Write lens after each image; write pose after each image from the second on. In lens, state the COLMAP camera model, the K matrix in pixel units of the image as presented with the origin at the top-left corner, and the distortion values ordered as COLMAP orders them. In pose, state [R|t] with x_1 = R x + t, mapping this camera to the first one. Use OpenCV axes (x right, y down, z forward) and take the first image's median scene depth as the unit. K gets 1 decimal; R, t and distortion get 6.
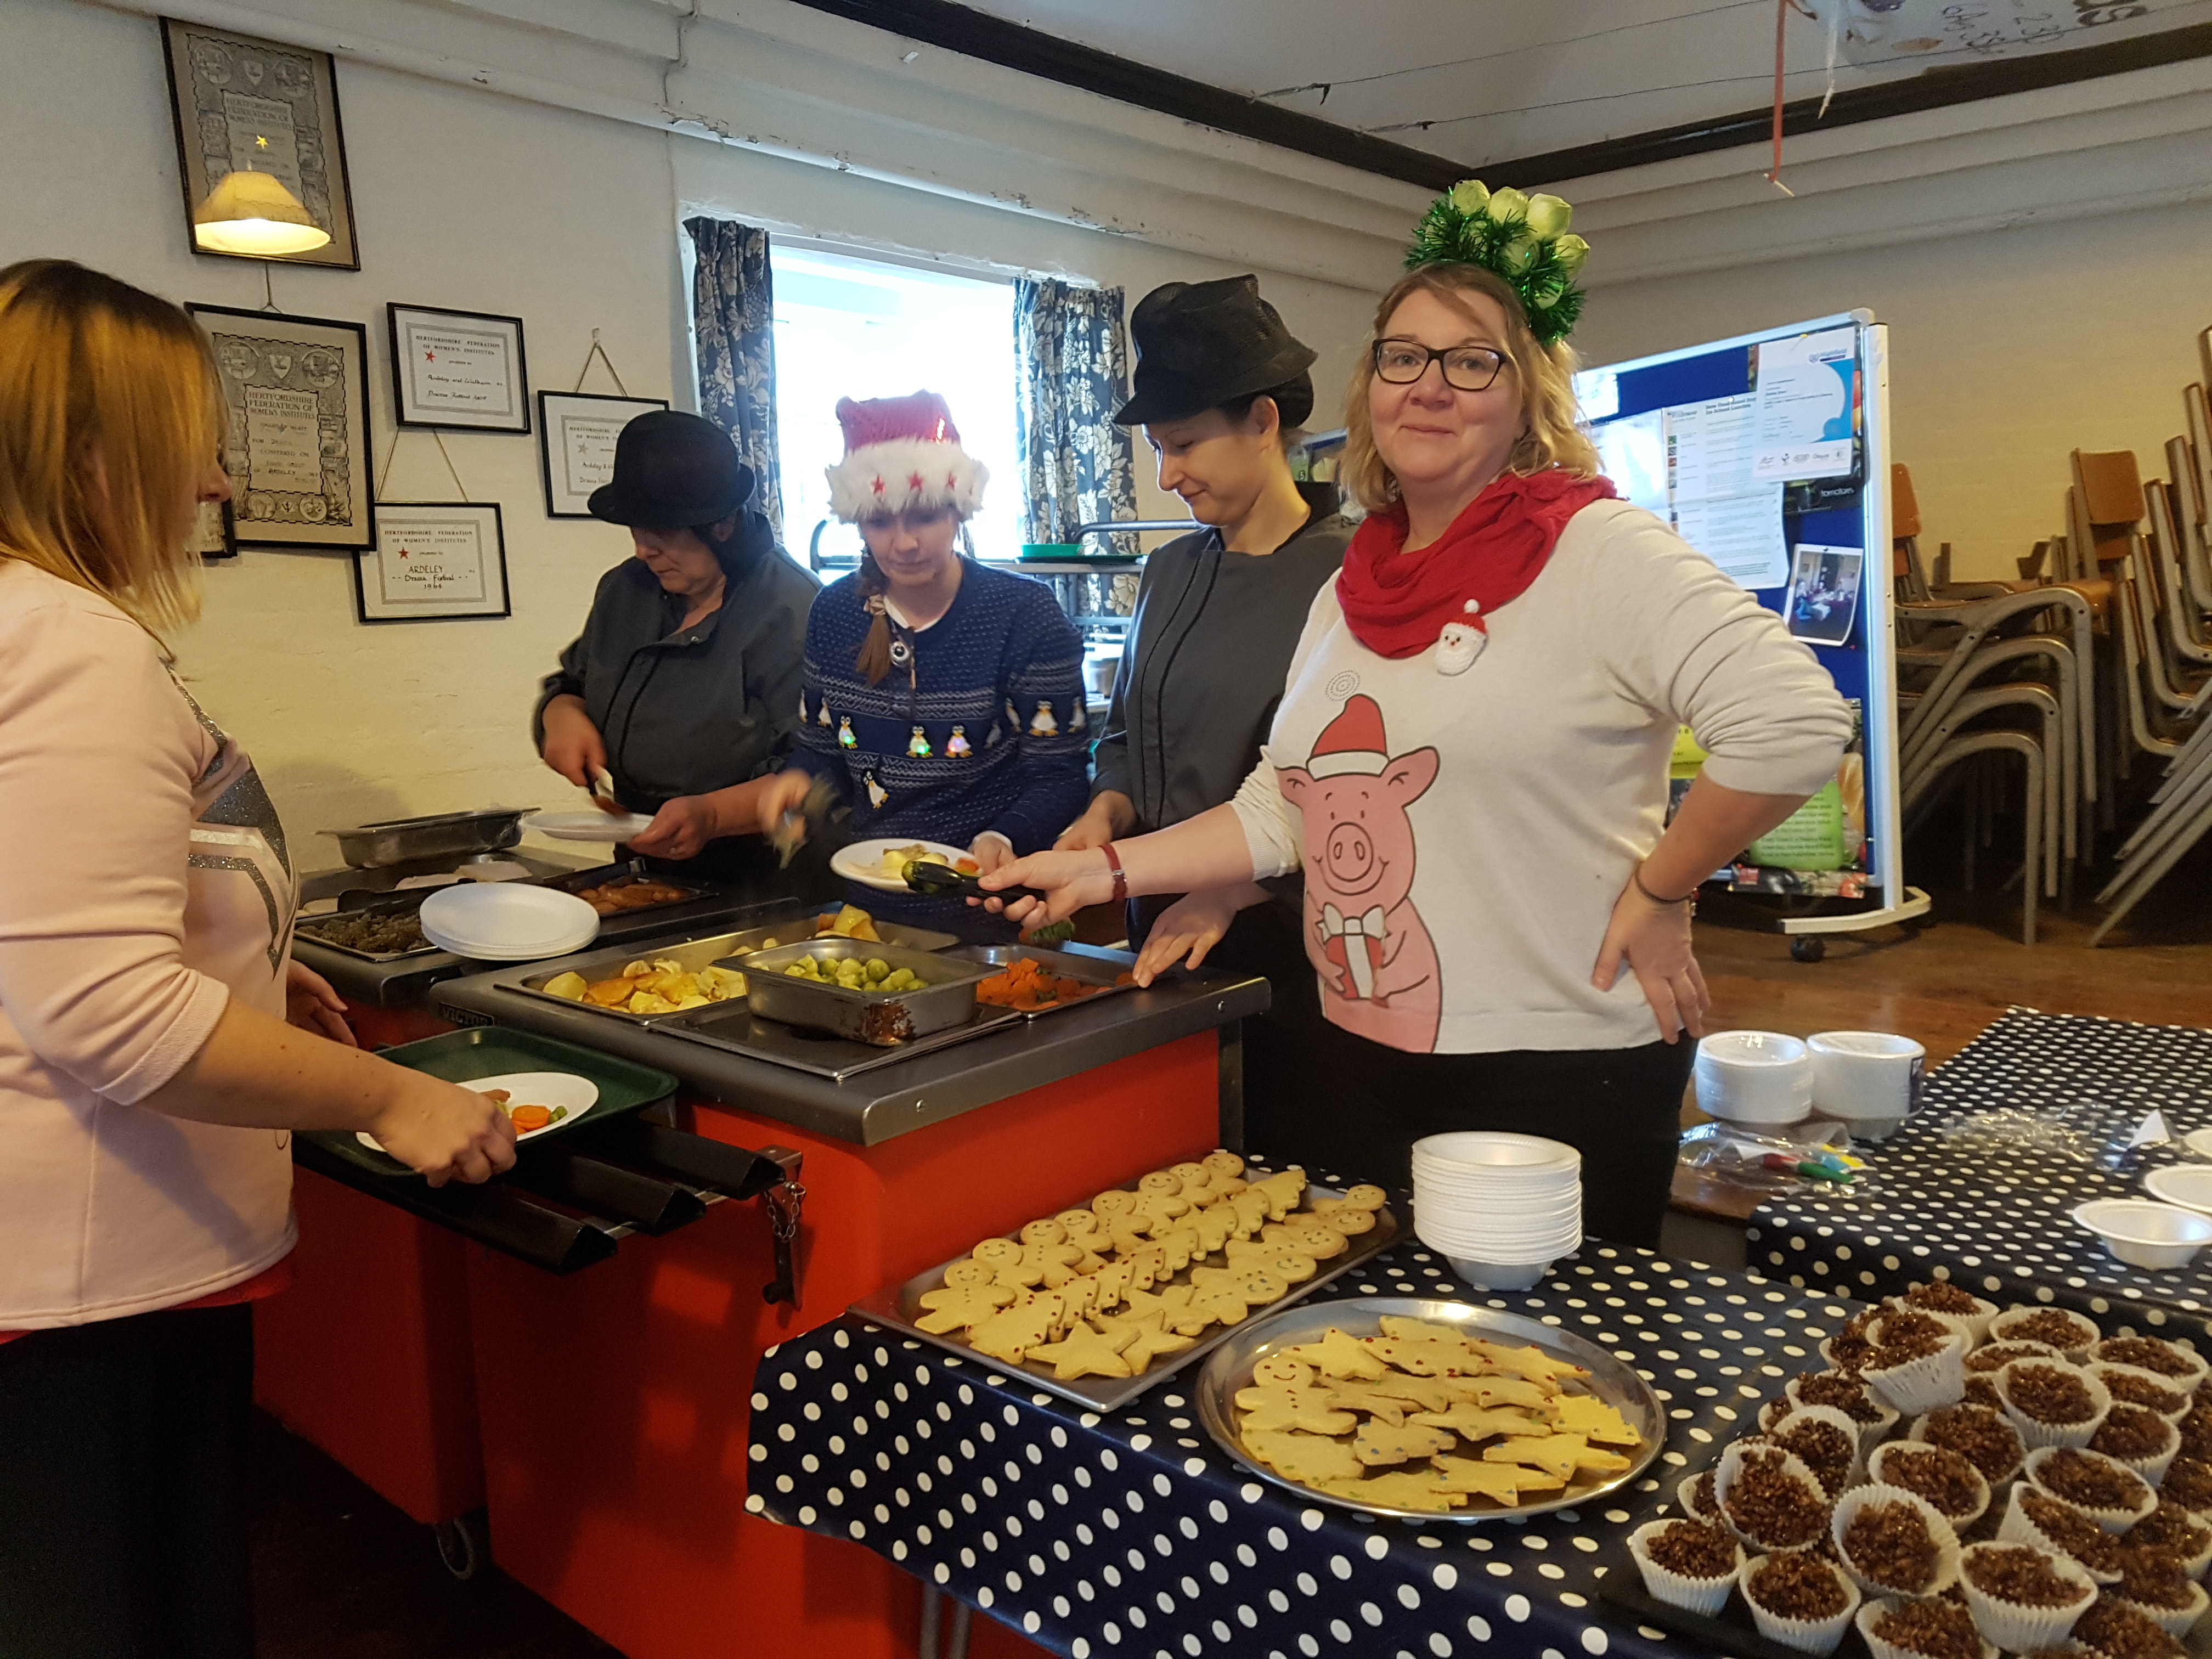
lens RADIAL K [[1652.5, 0, 1106.0], [0, 1652.5, 829.5], [0, 0, 1]] dist [-0.004311, -0.006325]
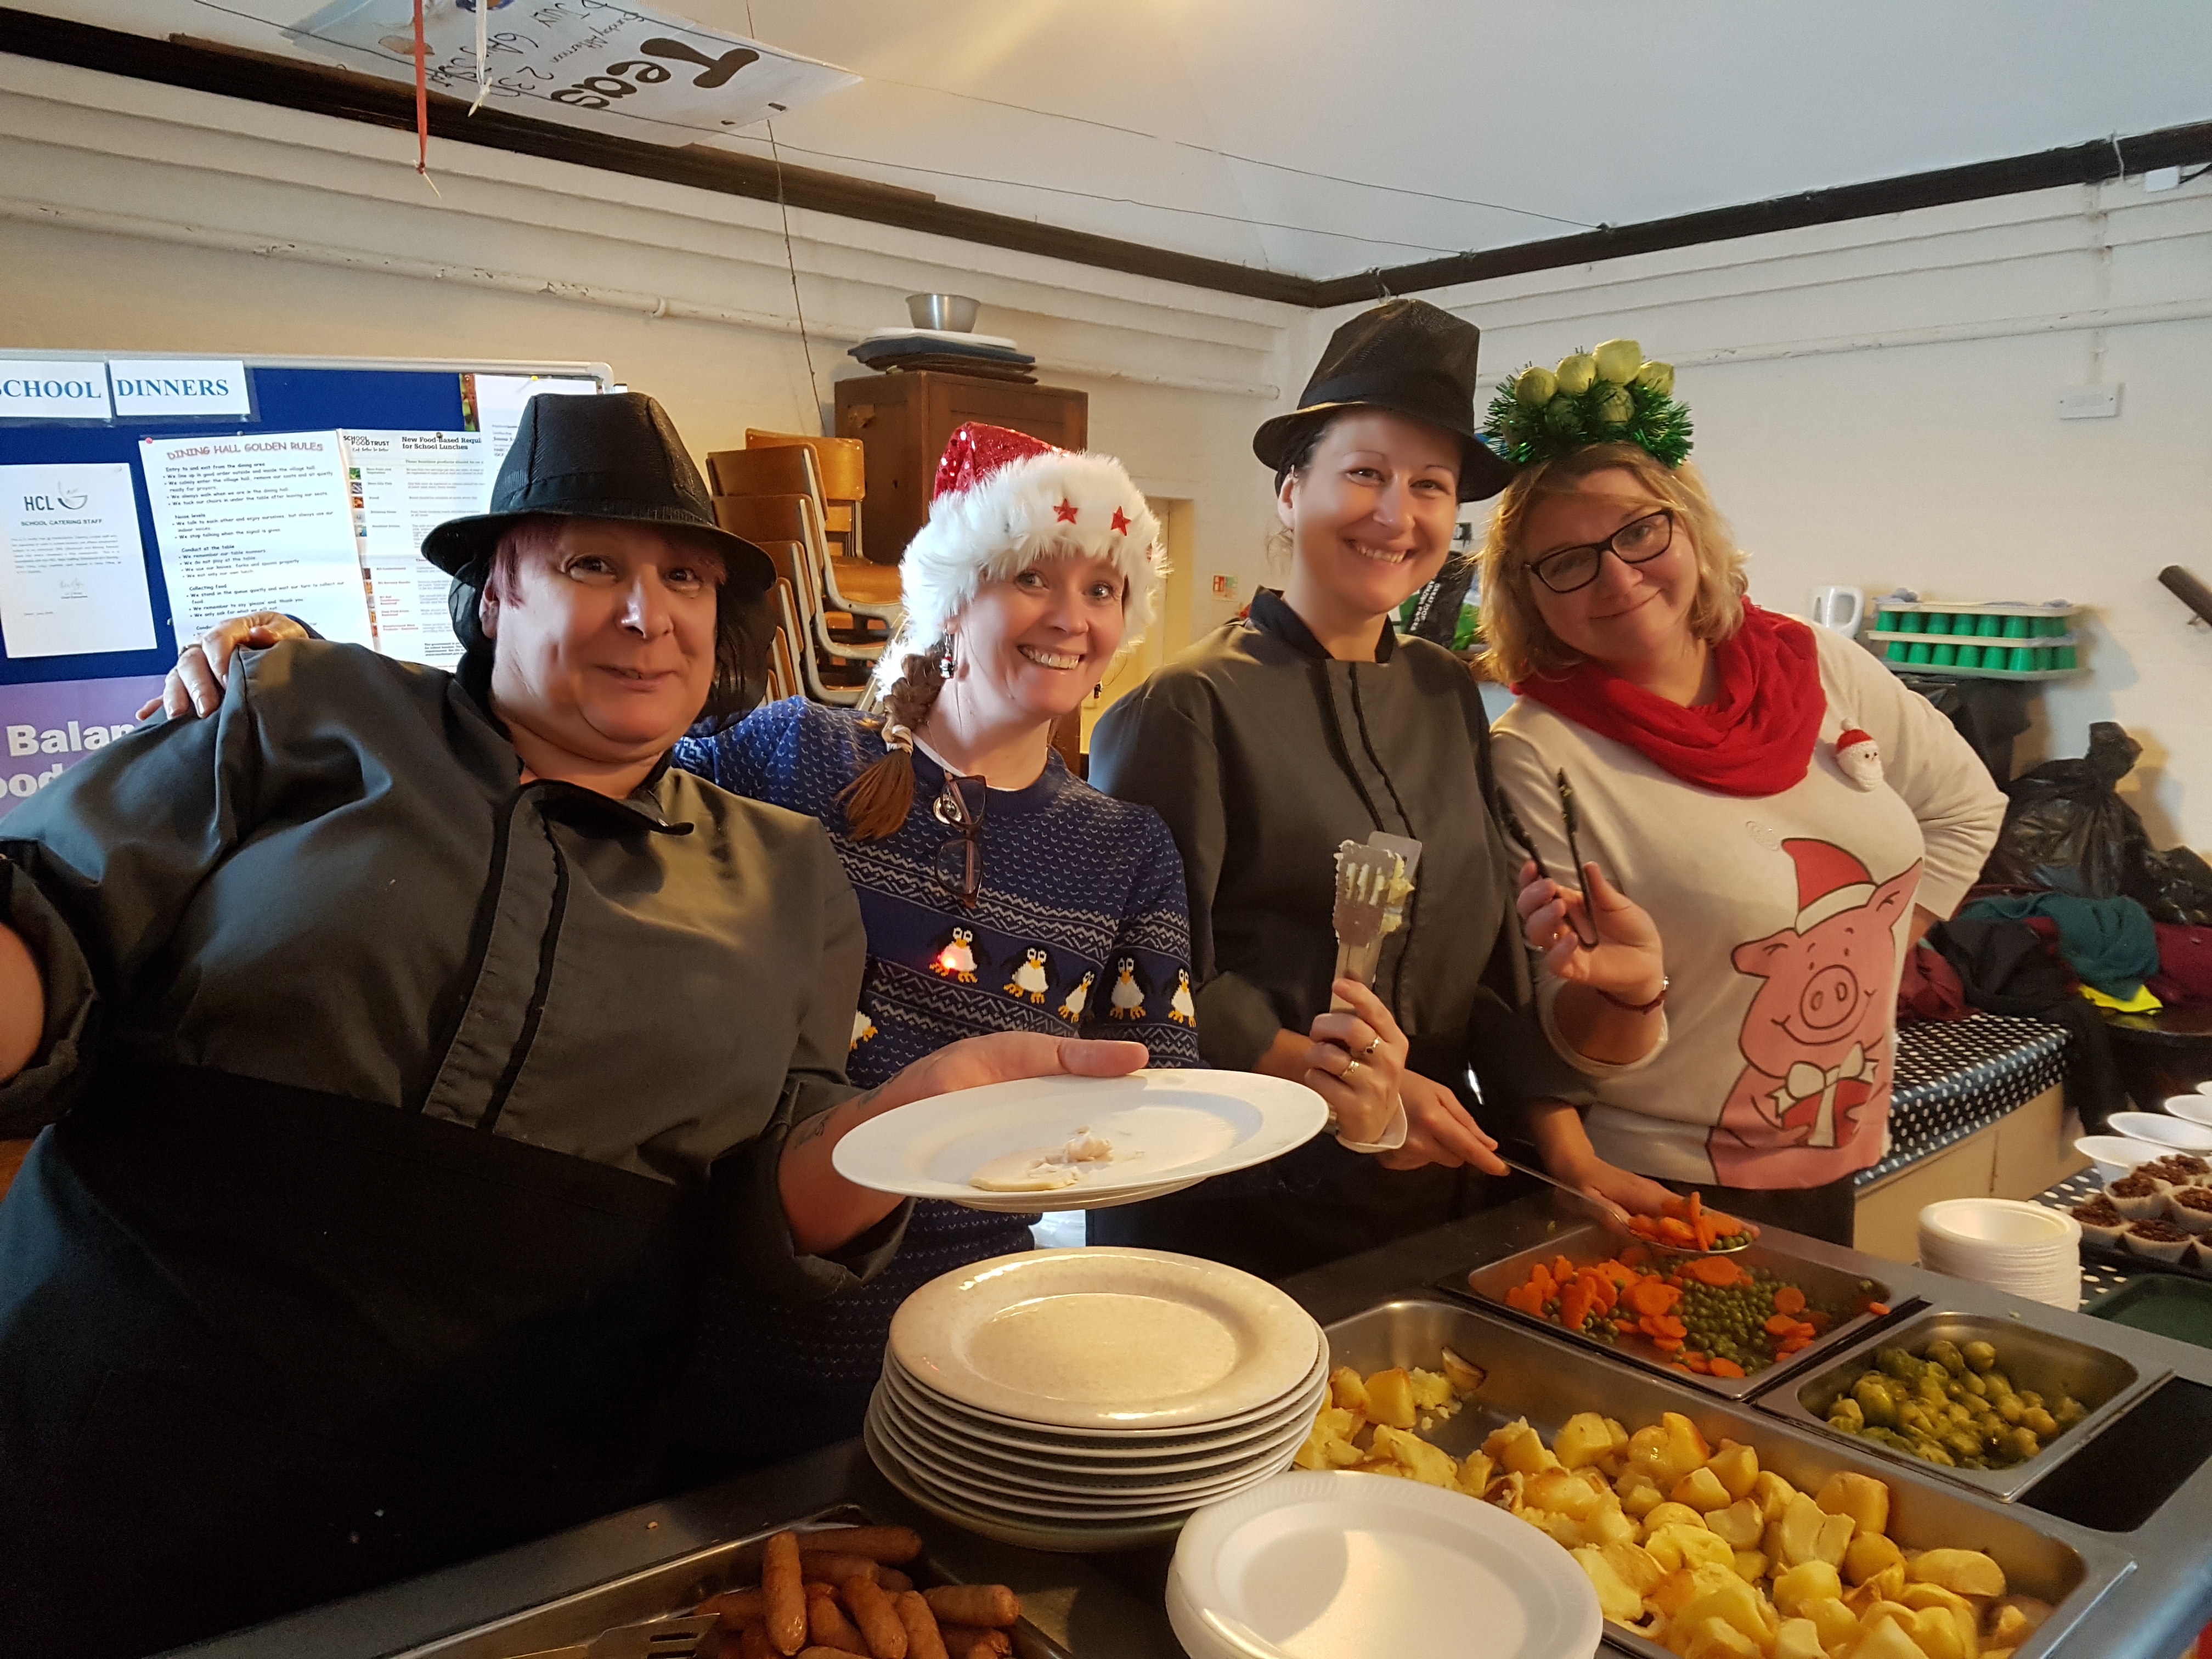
lens RADIAL K [[1652.5, 0, 1106.0], [0, 1652.5, 829.5], [0, 0, 1]] dist [-0.004311, -0.006325]
pose [[0.140758, -0.092192, 0.985742, -0.396915], [0.109276, 0.991018, 0.077082, -0.094370], [-0.983995, 0.096868, 0.149568, 0.570109]]
